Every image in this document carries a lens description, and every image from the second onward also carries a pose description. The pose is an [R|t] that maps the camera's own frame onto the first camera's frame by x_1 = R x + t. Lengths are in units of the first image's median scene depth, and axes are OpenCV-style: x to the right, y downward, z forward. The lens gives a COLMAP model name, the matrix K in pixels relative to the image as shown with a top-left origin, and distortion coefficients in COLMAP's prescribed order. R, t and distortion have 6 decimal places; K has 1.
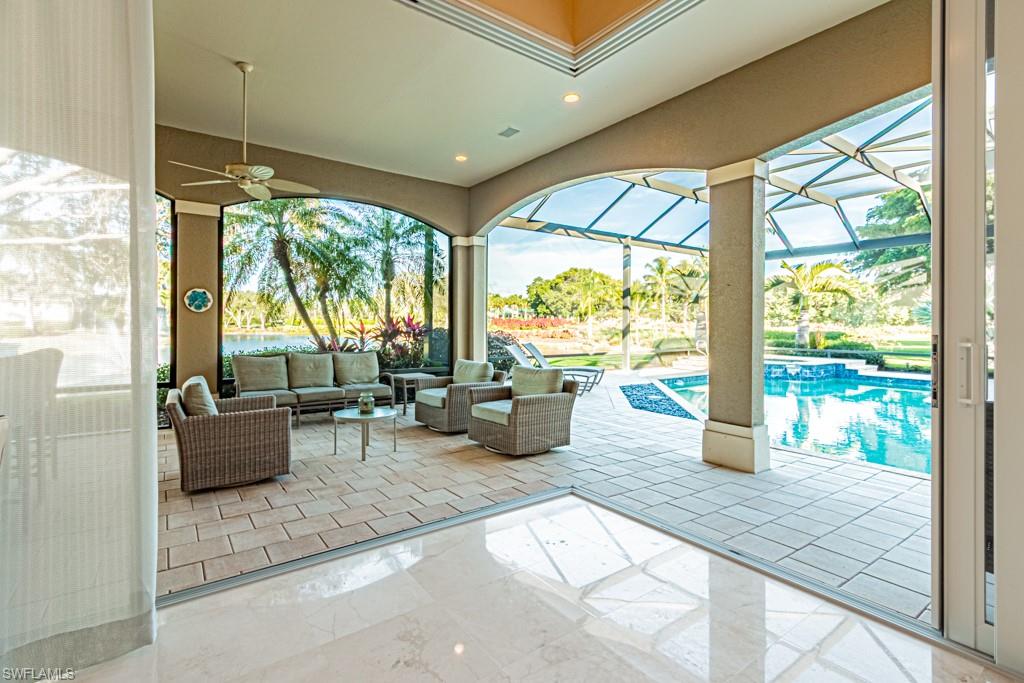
lens RADIAL K [[470.2, 0, 508.0], [0, 470.2, 335.2], [0, 0, 1]] dist [0.001552, 0.000184]
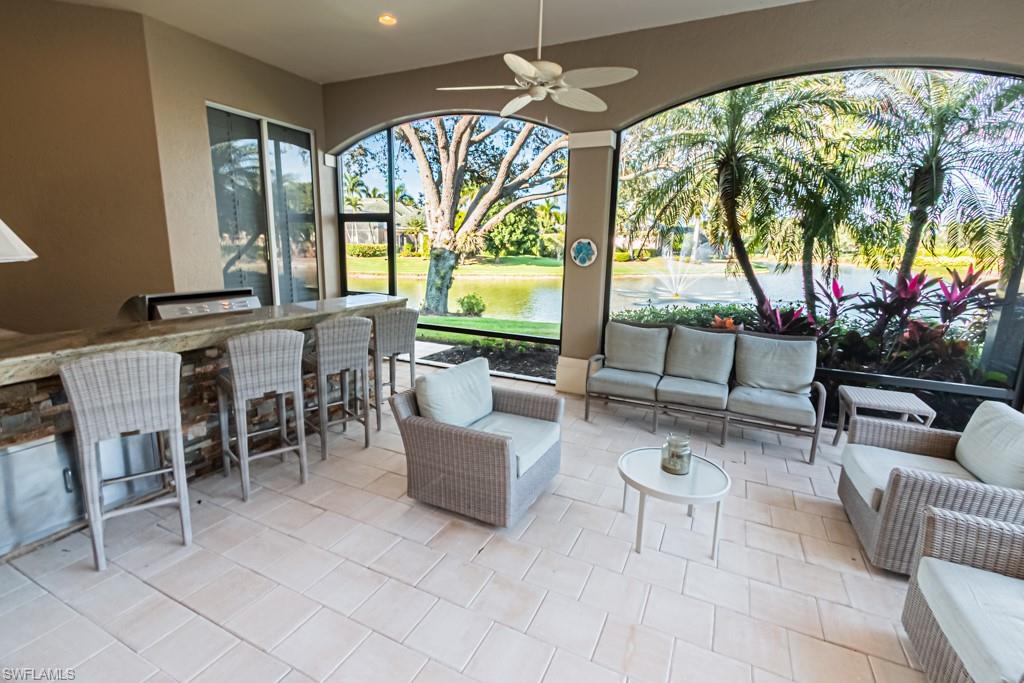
lens RADIAL K [[470.2, 0, 508.0], [0, 470.2, 335.2], [0, 0, 1]] dist [0.001552, 0.000184]
pose [[0.465675, 0.172009, -0.868078, 0.052686], [-0.040533, 0.984045, 0.173244, -0.066129], [0.884027, -0.045490, 0.465217, 0.449023]]
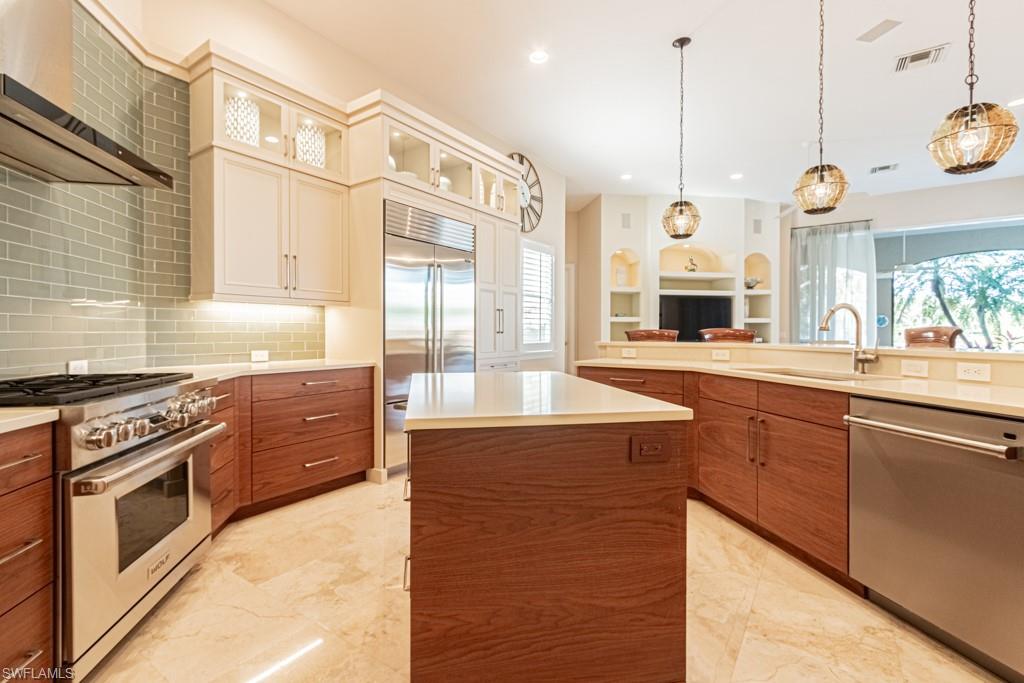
lens RADIAL K [[470.2, 0, 508.0], [0, 470.2, 335.2], [0, 0, 1]] dist [0.001552, 0.000184]
pose [[0.324934, 0.006849, -0.945712, 0.731488], [-0.022250, 0.999752, -0.000404, 0.023138], [0.945475, 0.021173, 0.325006, -1.165997]]
